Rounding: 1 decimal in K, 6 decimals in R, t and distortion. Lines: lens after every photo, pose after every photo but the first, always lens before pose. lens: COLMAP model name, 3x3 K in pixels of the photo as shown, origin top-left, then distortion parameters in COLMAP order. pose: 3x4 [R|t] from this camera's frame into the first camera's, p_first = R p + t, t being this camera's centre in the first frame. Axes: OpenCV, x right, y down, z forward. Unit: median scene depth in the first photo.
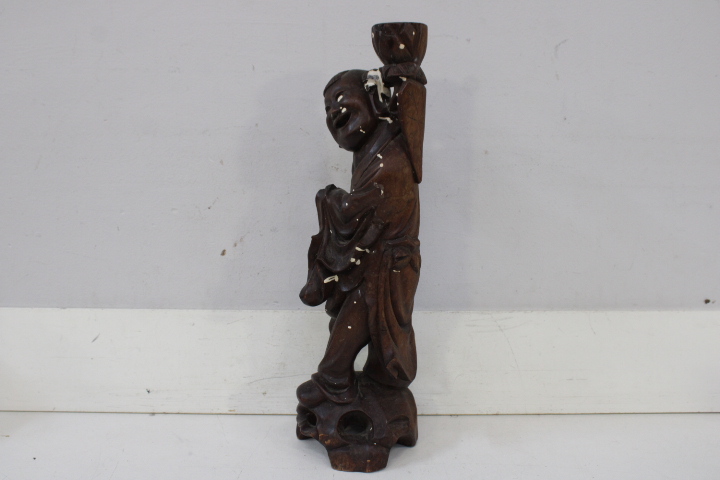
lens RADIAL K [[715.5, 0, 356.5], [0, 715.5, 236.3], [0, 0, 1]] dist [-0.143946, 0.155664]
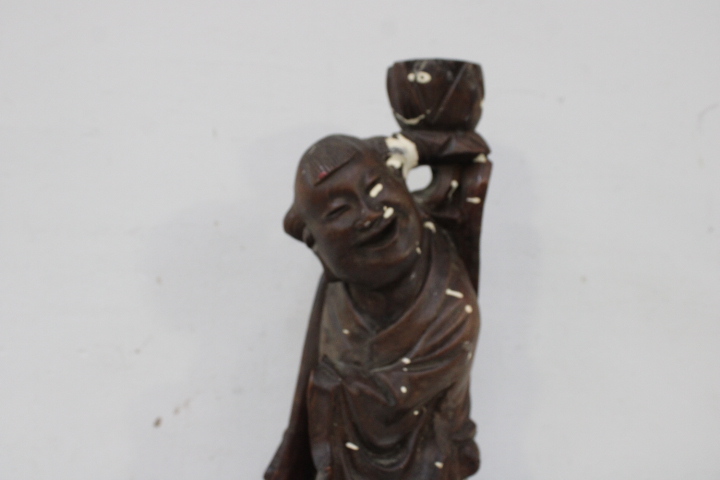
lens RADIAL K [[715.5, 0, 356.5], [0, 715.5, 236.3], [0, 0, 1]] dist [-0.143946, 0.155664]
pose [[0.999101, 0.034218, -0.025010, -0.001939], [-0.036805, 0.993073, -0.111587, -0.079039], [0.021018, 0.112408, 0.993440, 0.378299]]
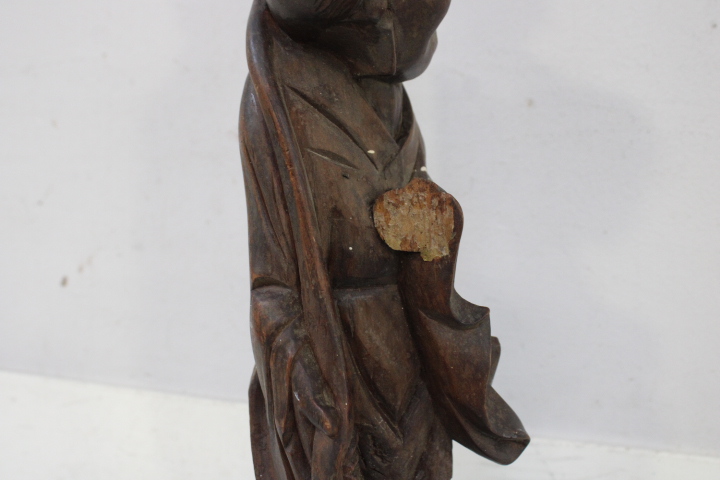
lens RADIAL K [[768.1, 0, 355.3], [0, 768.1, 240.4], [0, 0, 1]] dist [-0.125467, 0.140865]
pose [[0.957879, 0.047480, -0.283221, 0.216131], [-0.054084, 0.998416, -0.015539, -0.013908], [0.282034, 0.030202, 0.958929, 0.486889]]
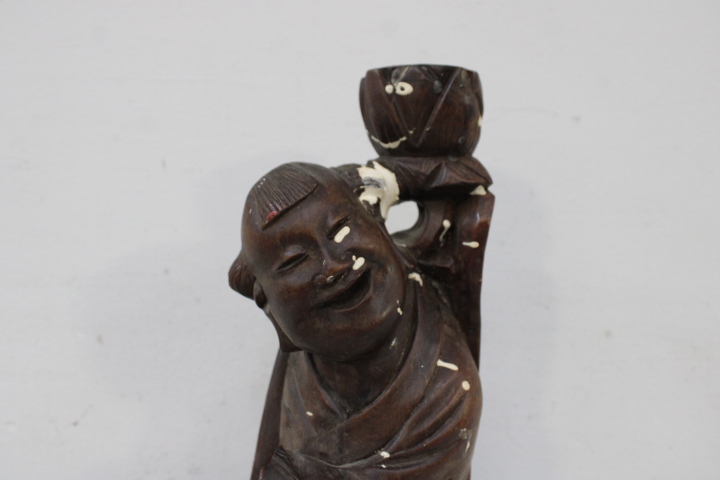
lens RADIAL K [[715.5, 0, 356.5], [0, 715.5, 236.3], [0, 0, 1]] dist [-0.143946, 0.155664]
pose [[0.999080, 0.022834, -0.036305, 0.016877], [-0.028257, 0.987245, -0.156681, -0.102612], [0.032264, 0.157562, 0.986982, 0.477938]]
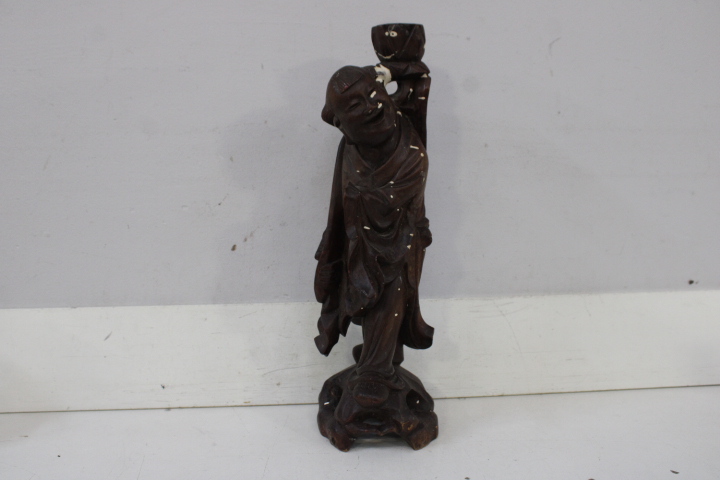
lens RADIAL K [[715.5, 0, 356.5], [0, 715.5, 236.3], [0, 0, 1]] dist [-0.143946, 0.155664]
pose [[0.997158, -0.024835, 0.071122, -0.085452], [0.025127, 0.999679, -0.003215, 0.014406], [-0.071019, 0.004993, 0.997462, -0.031220]]
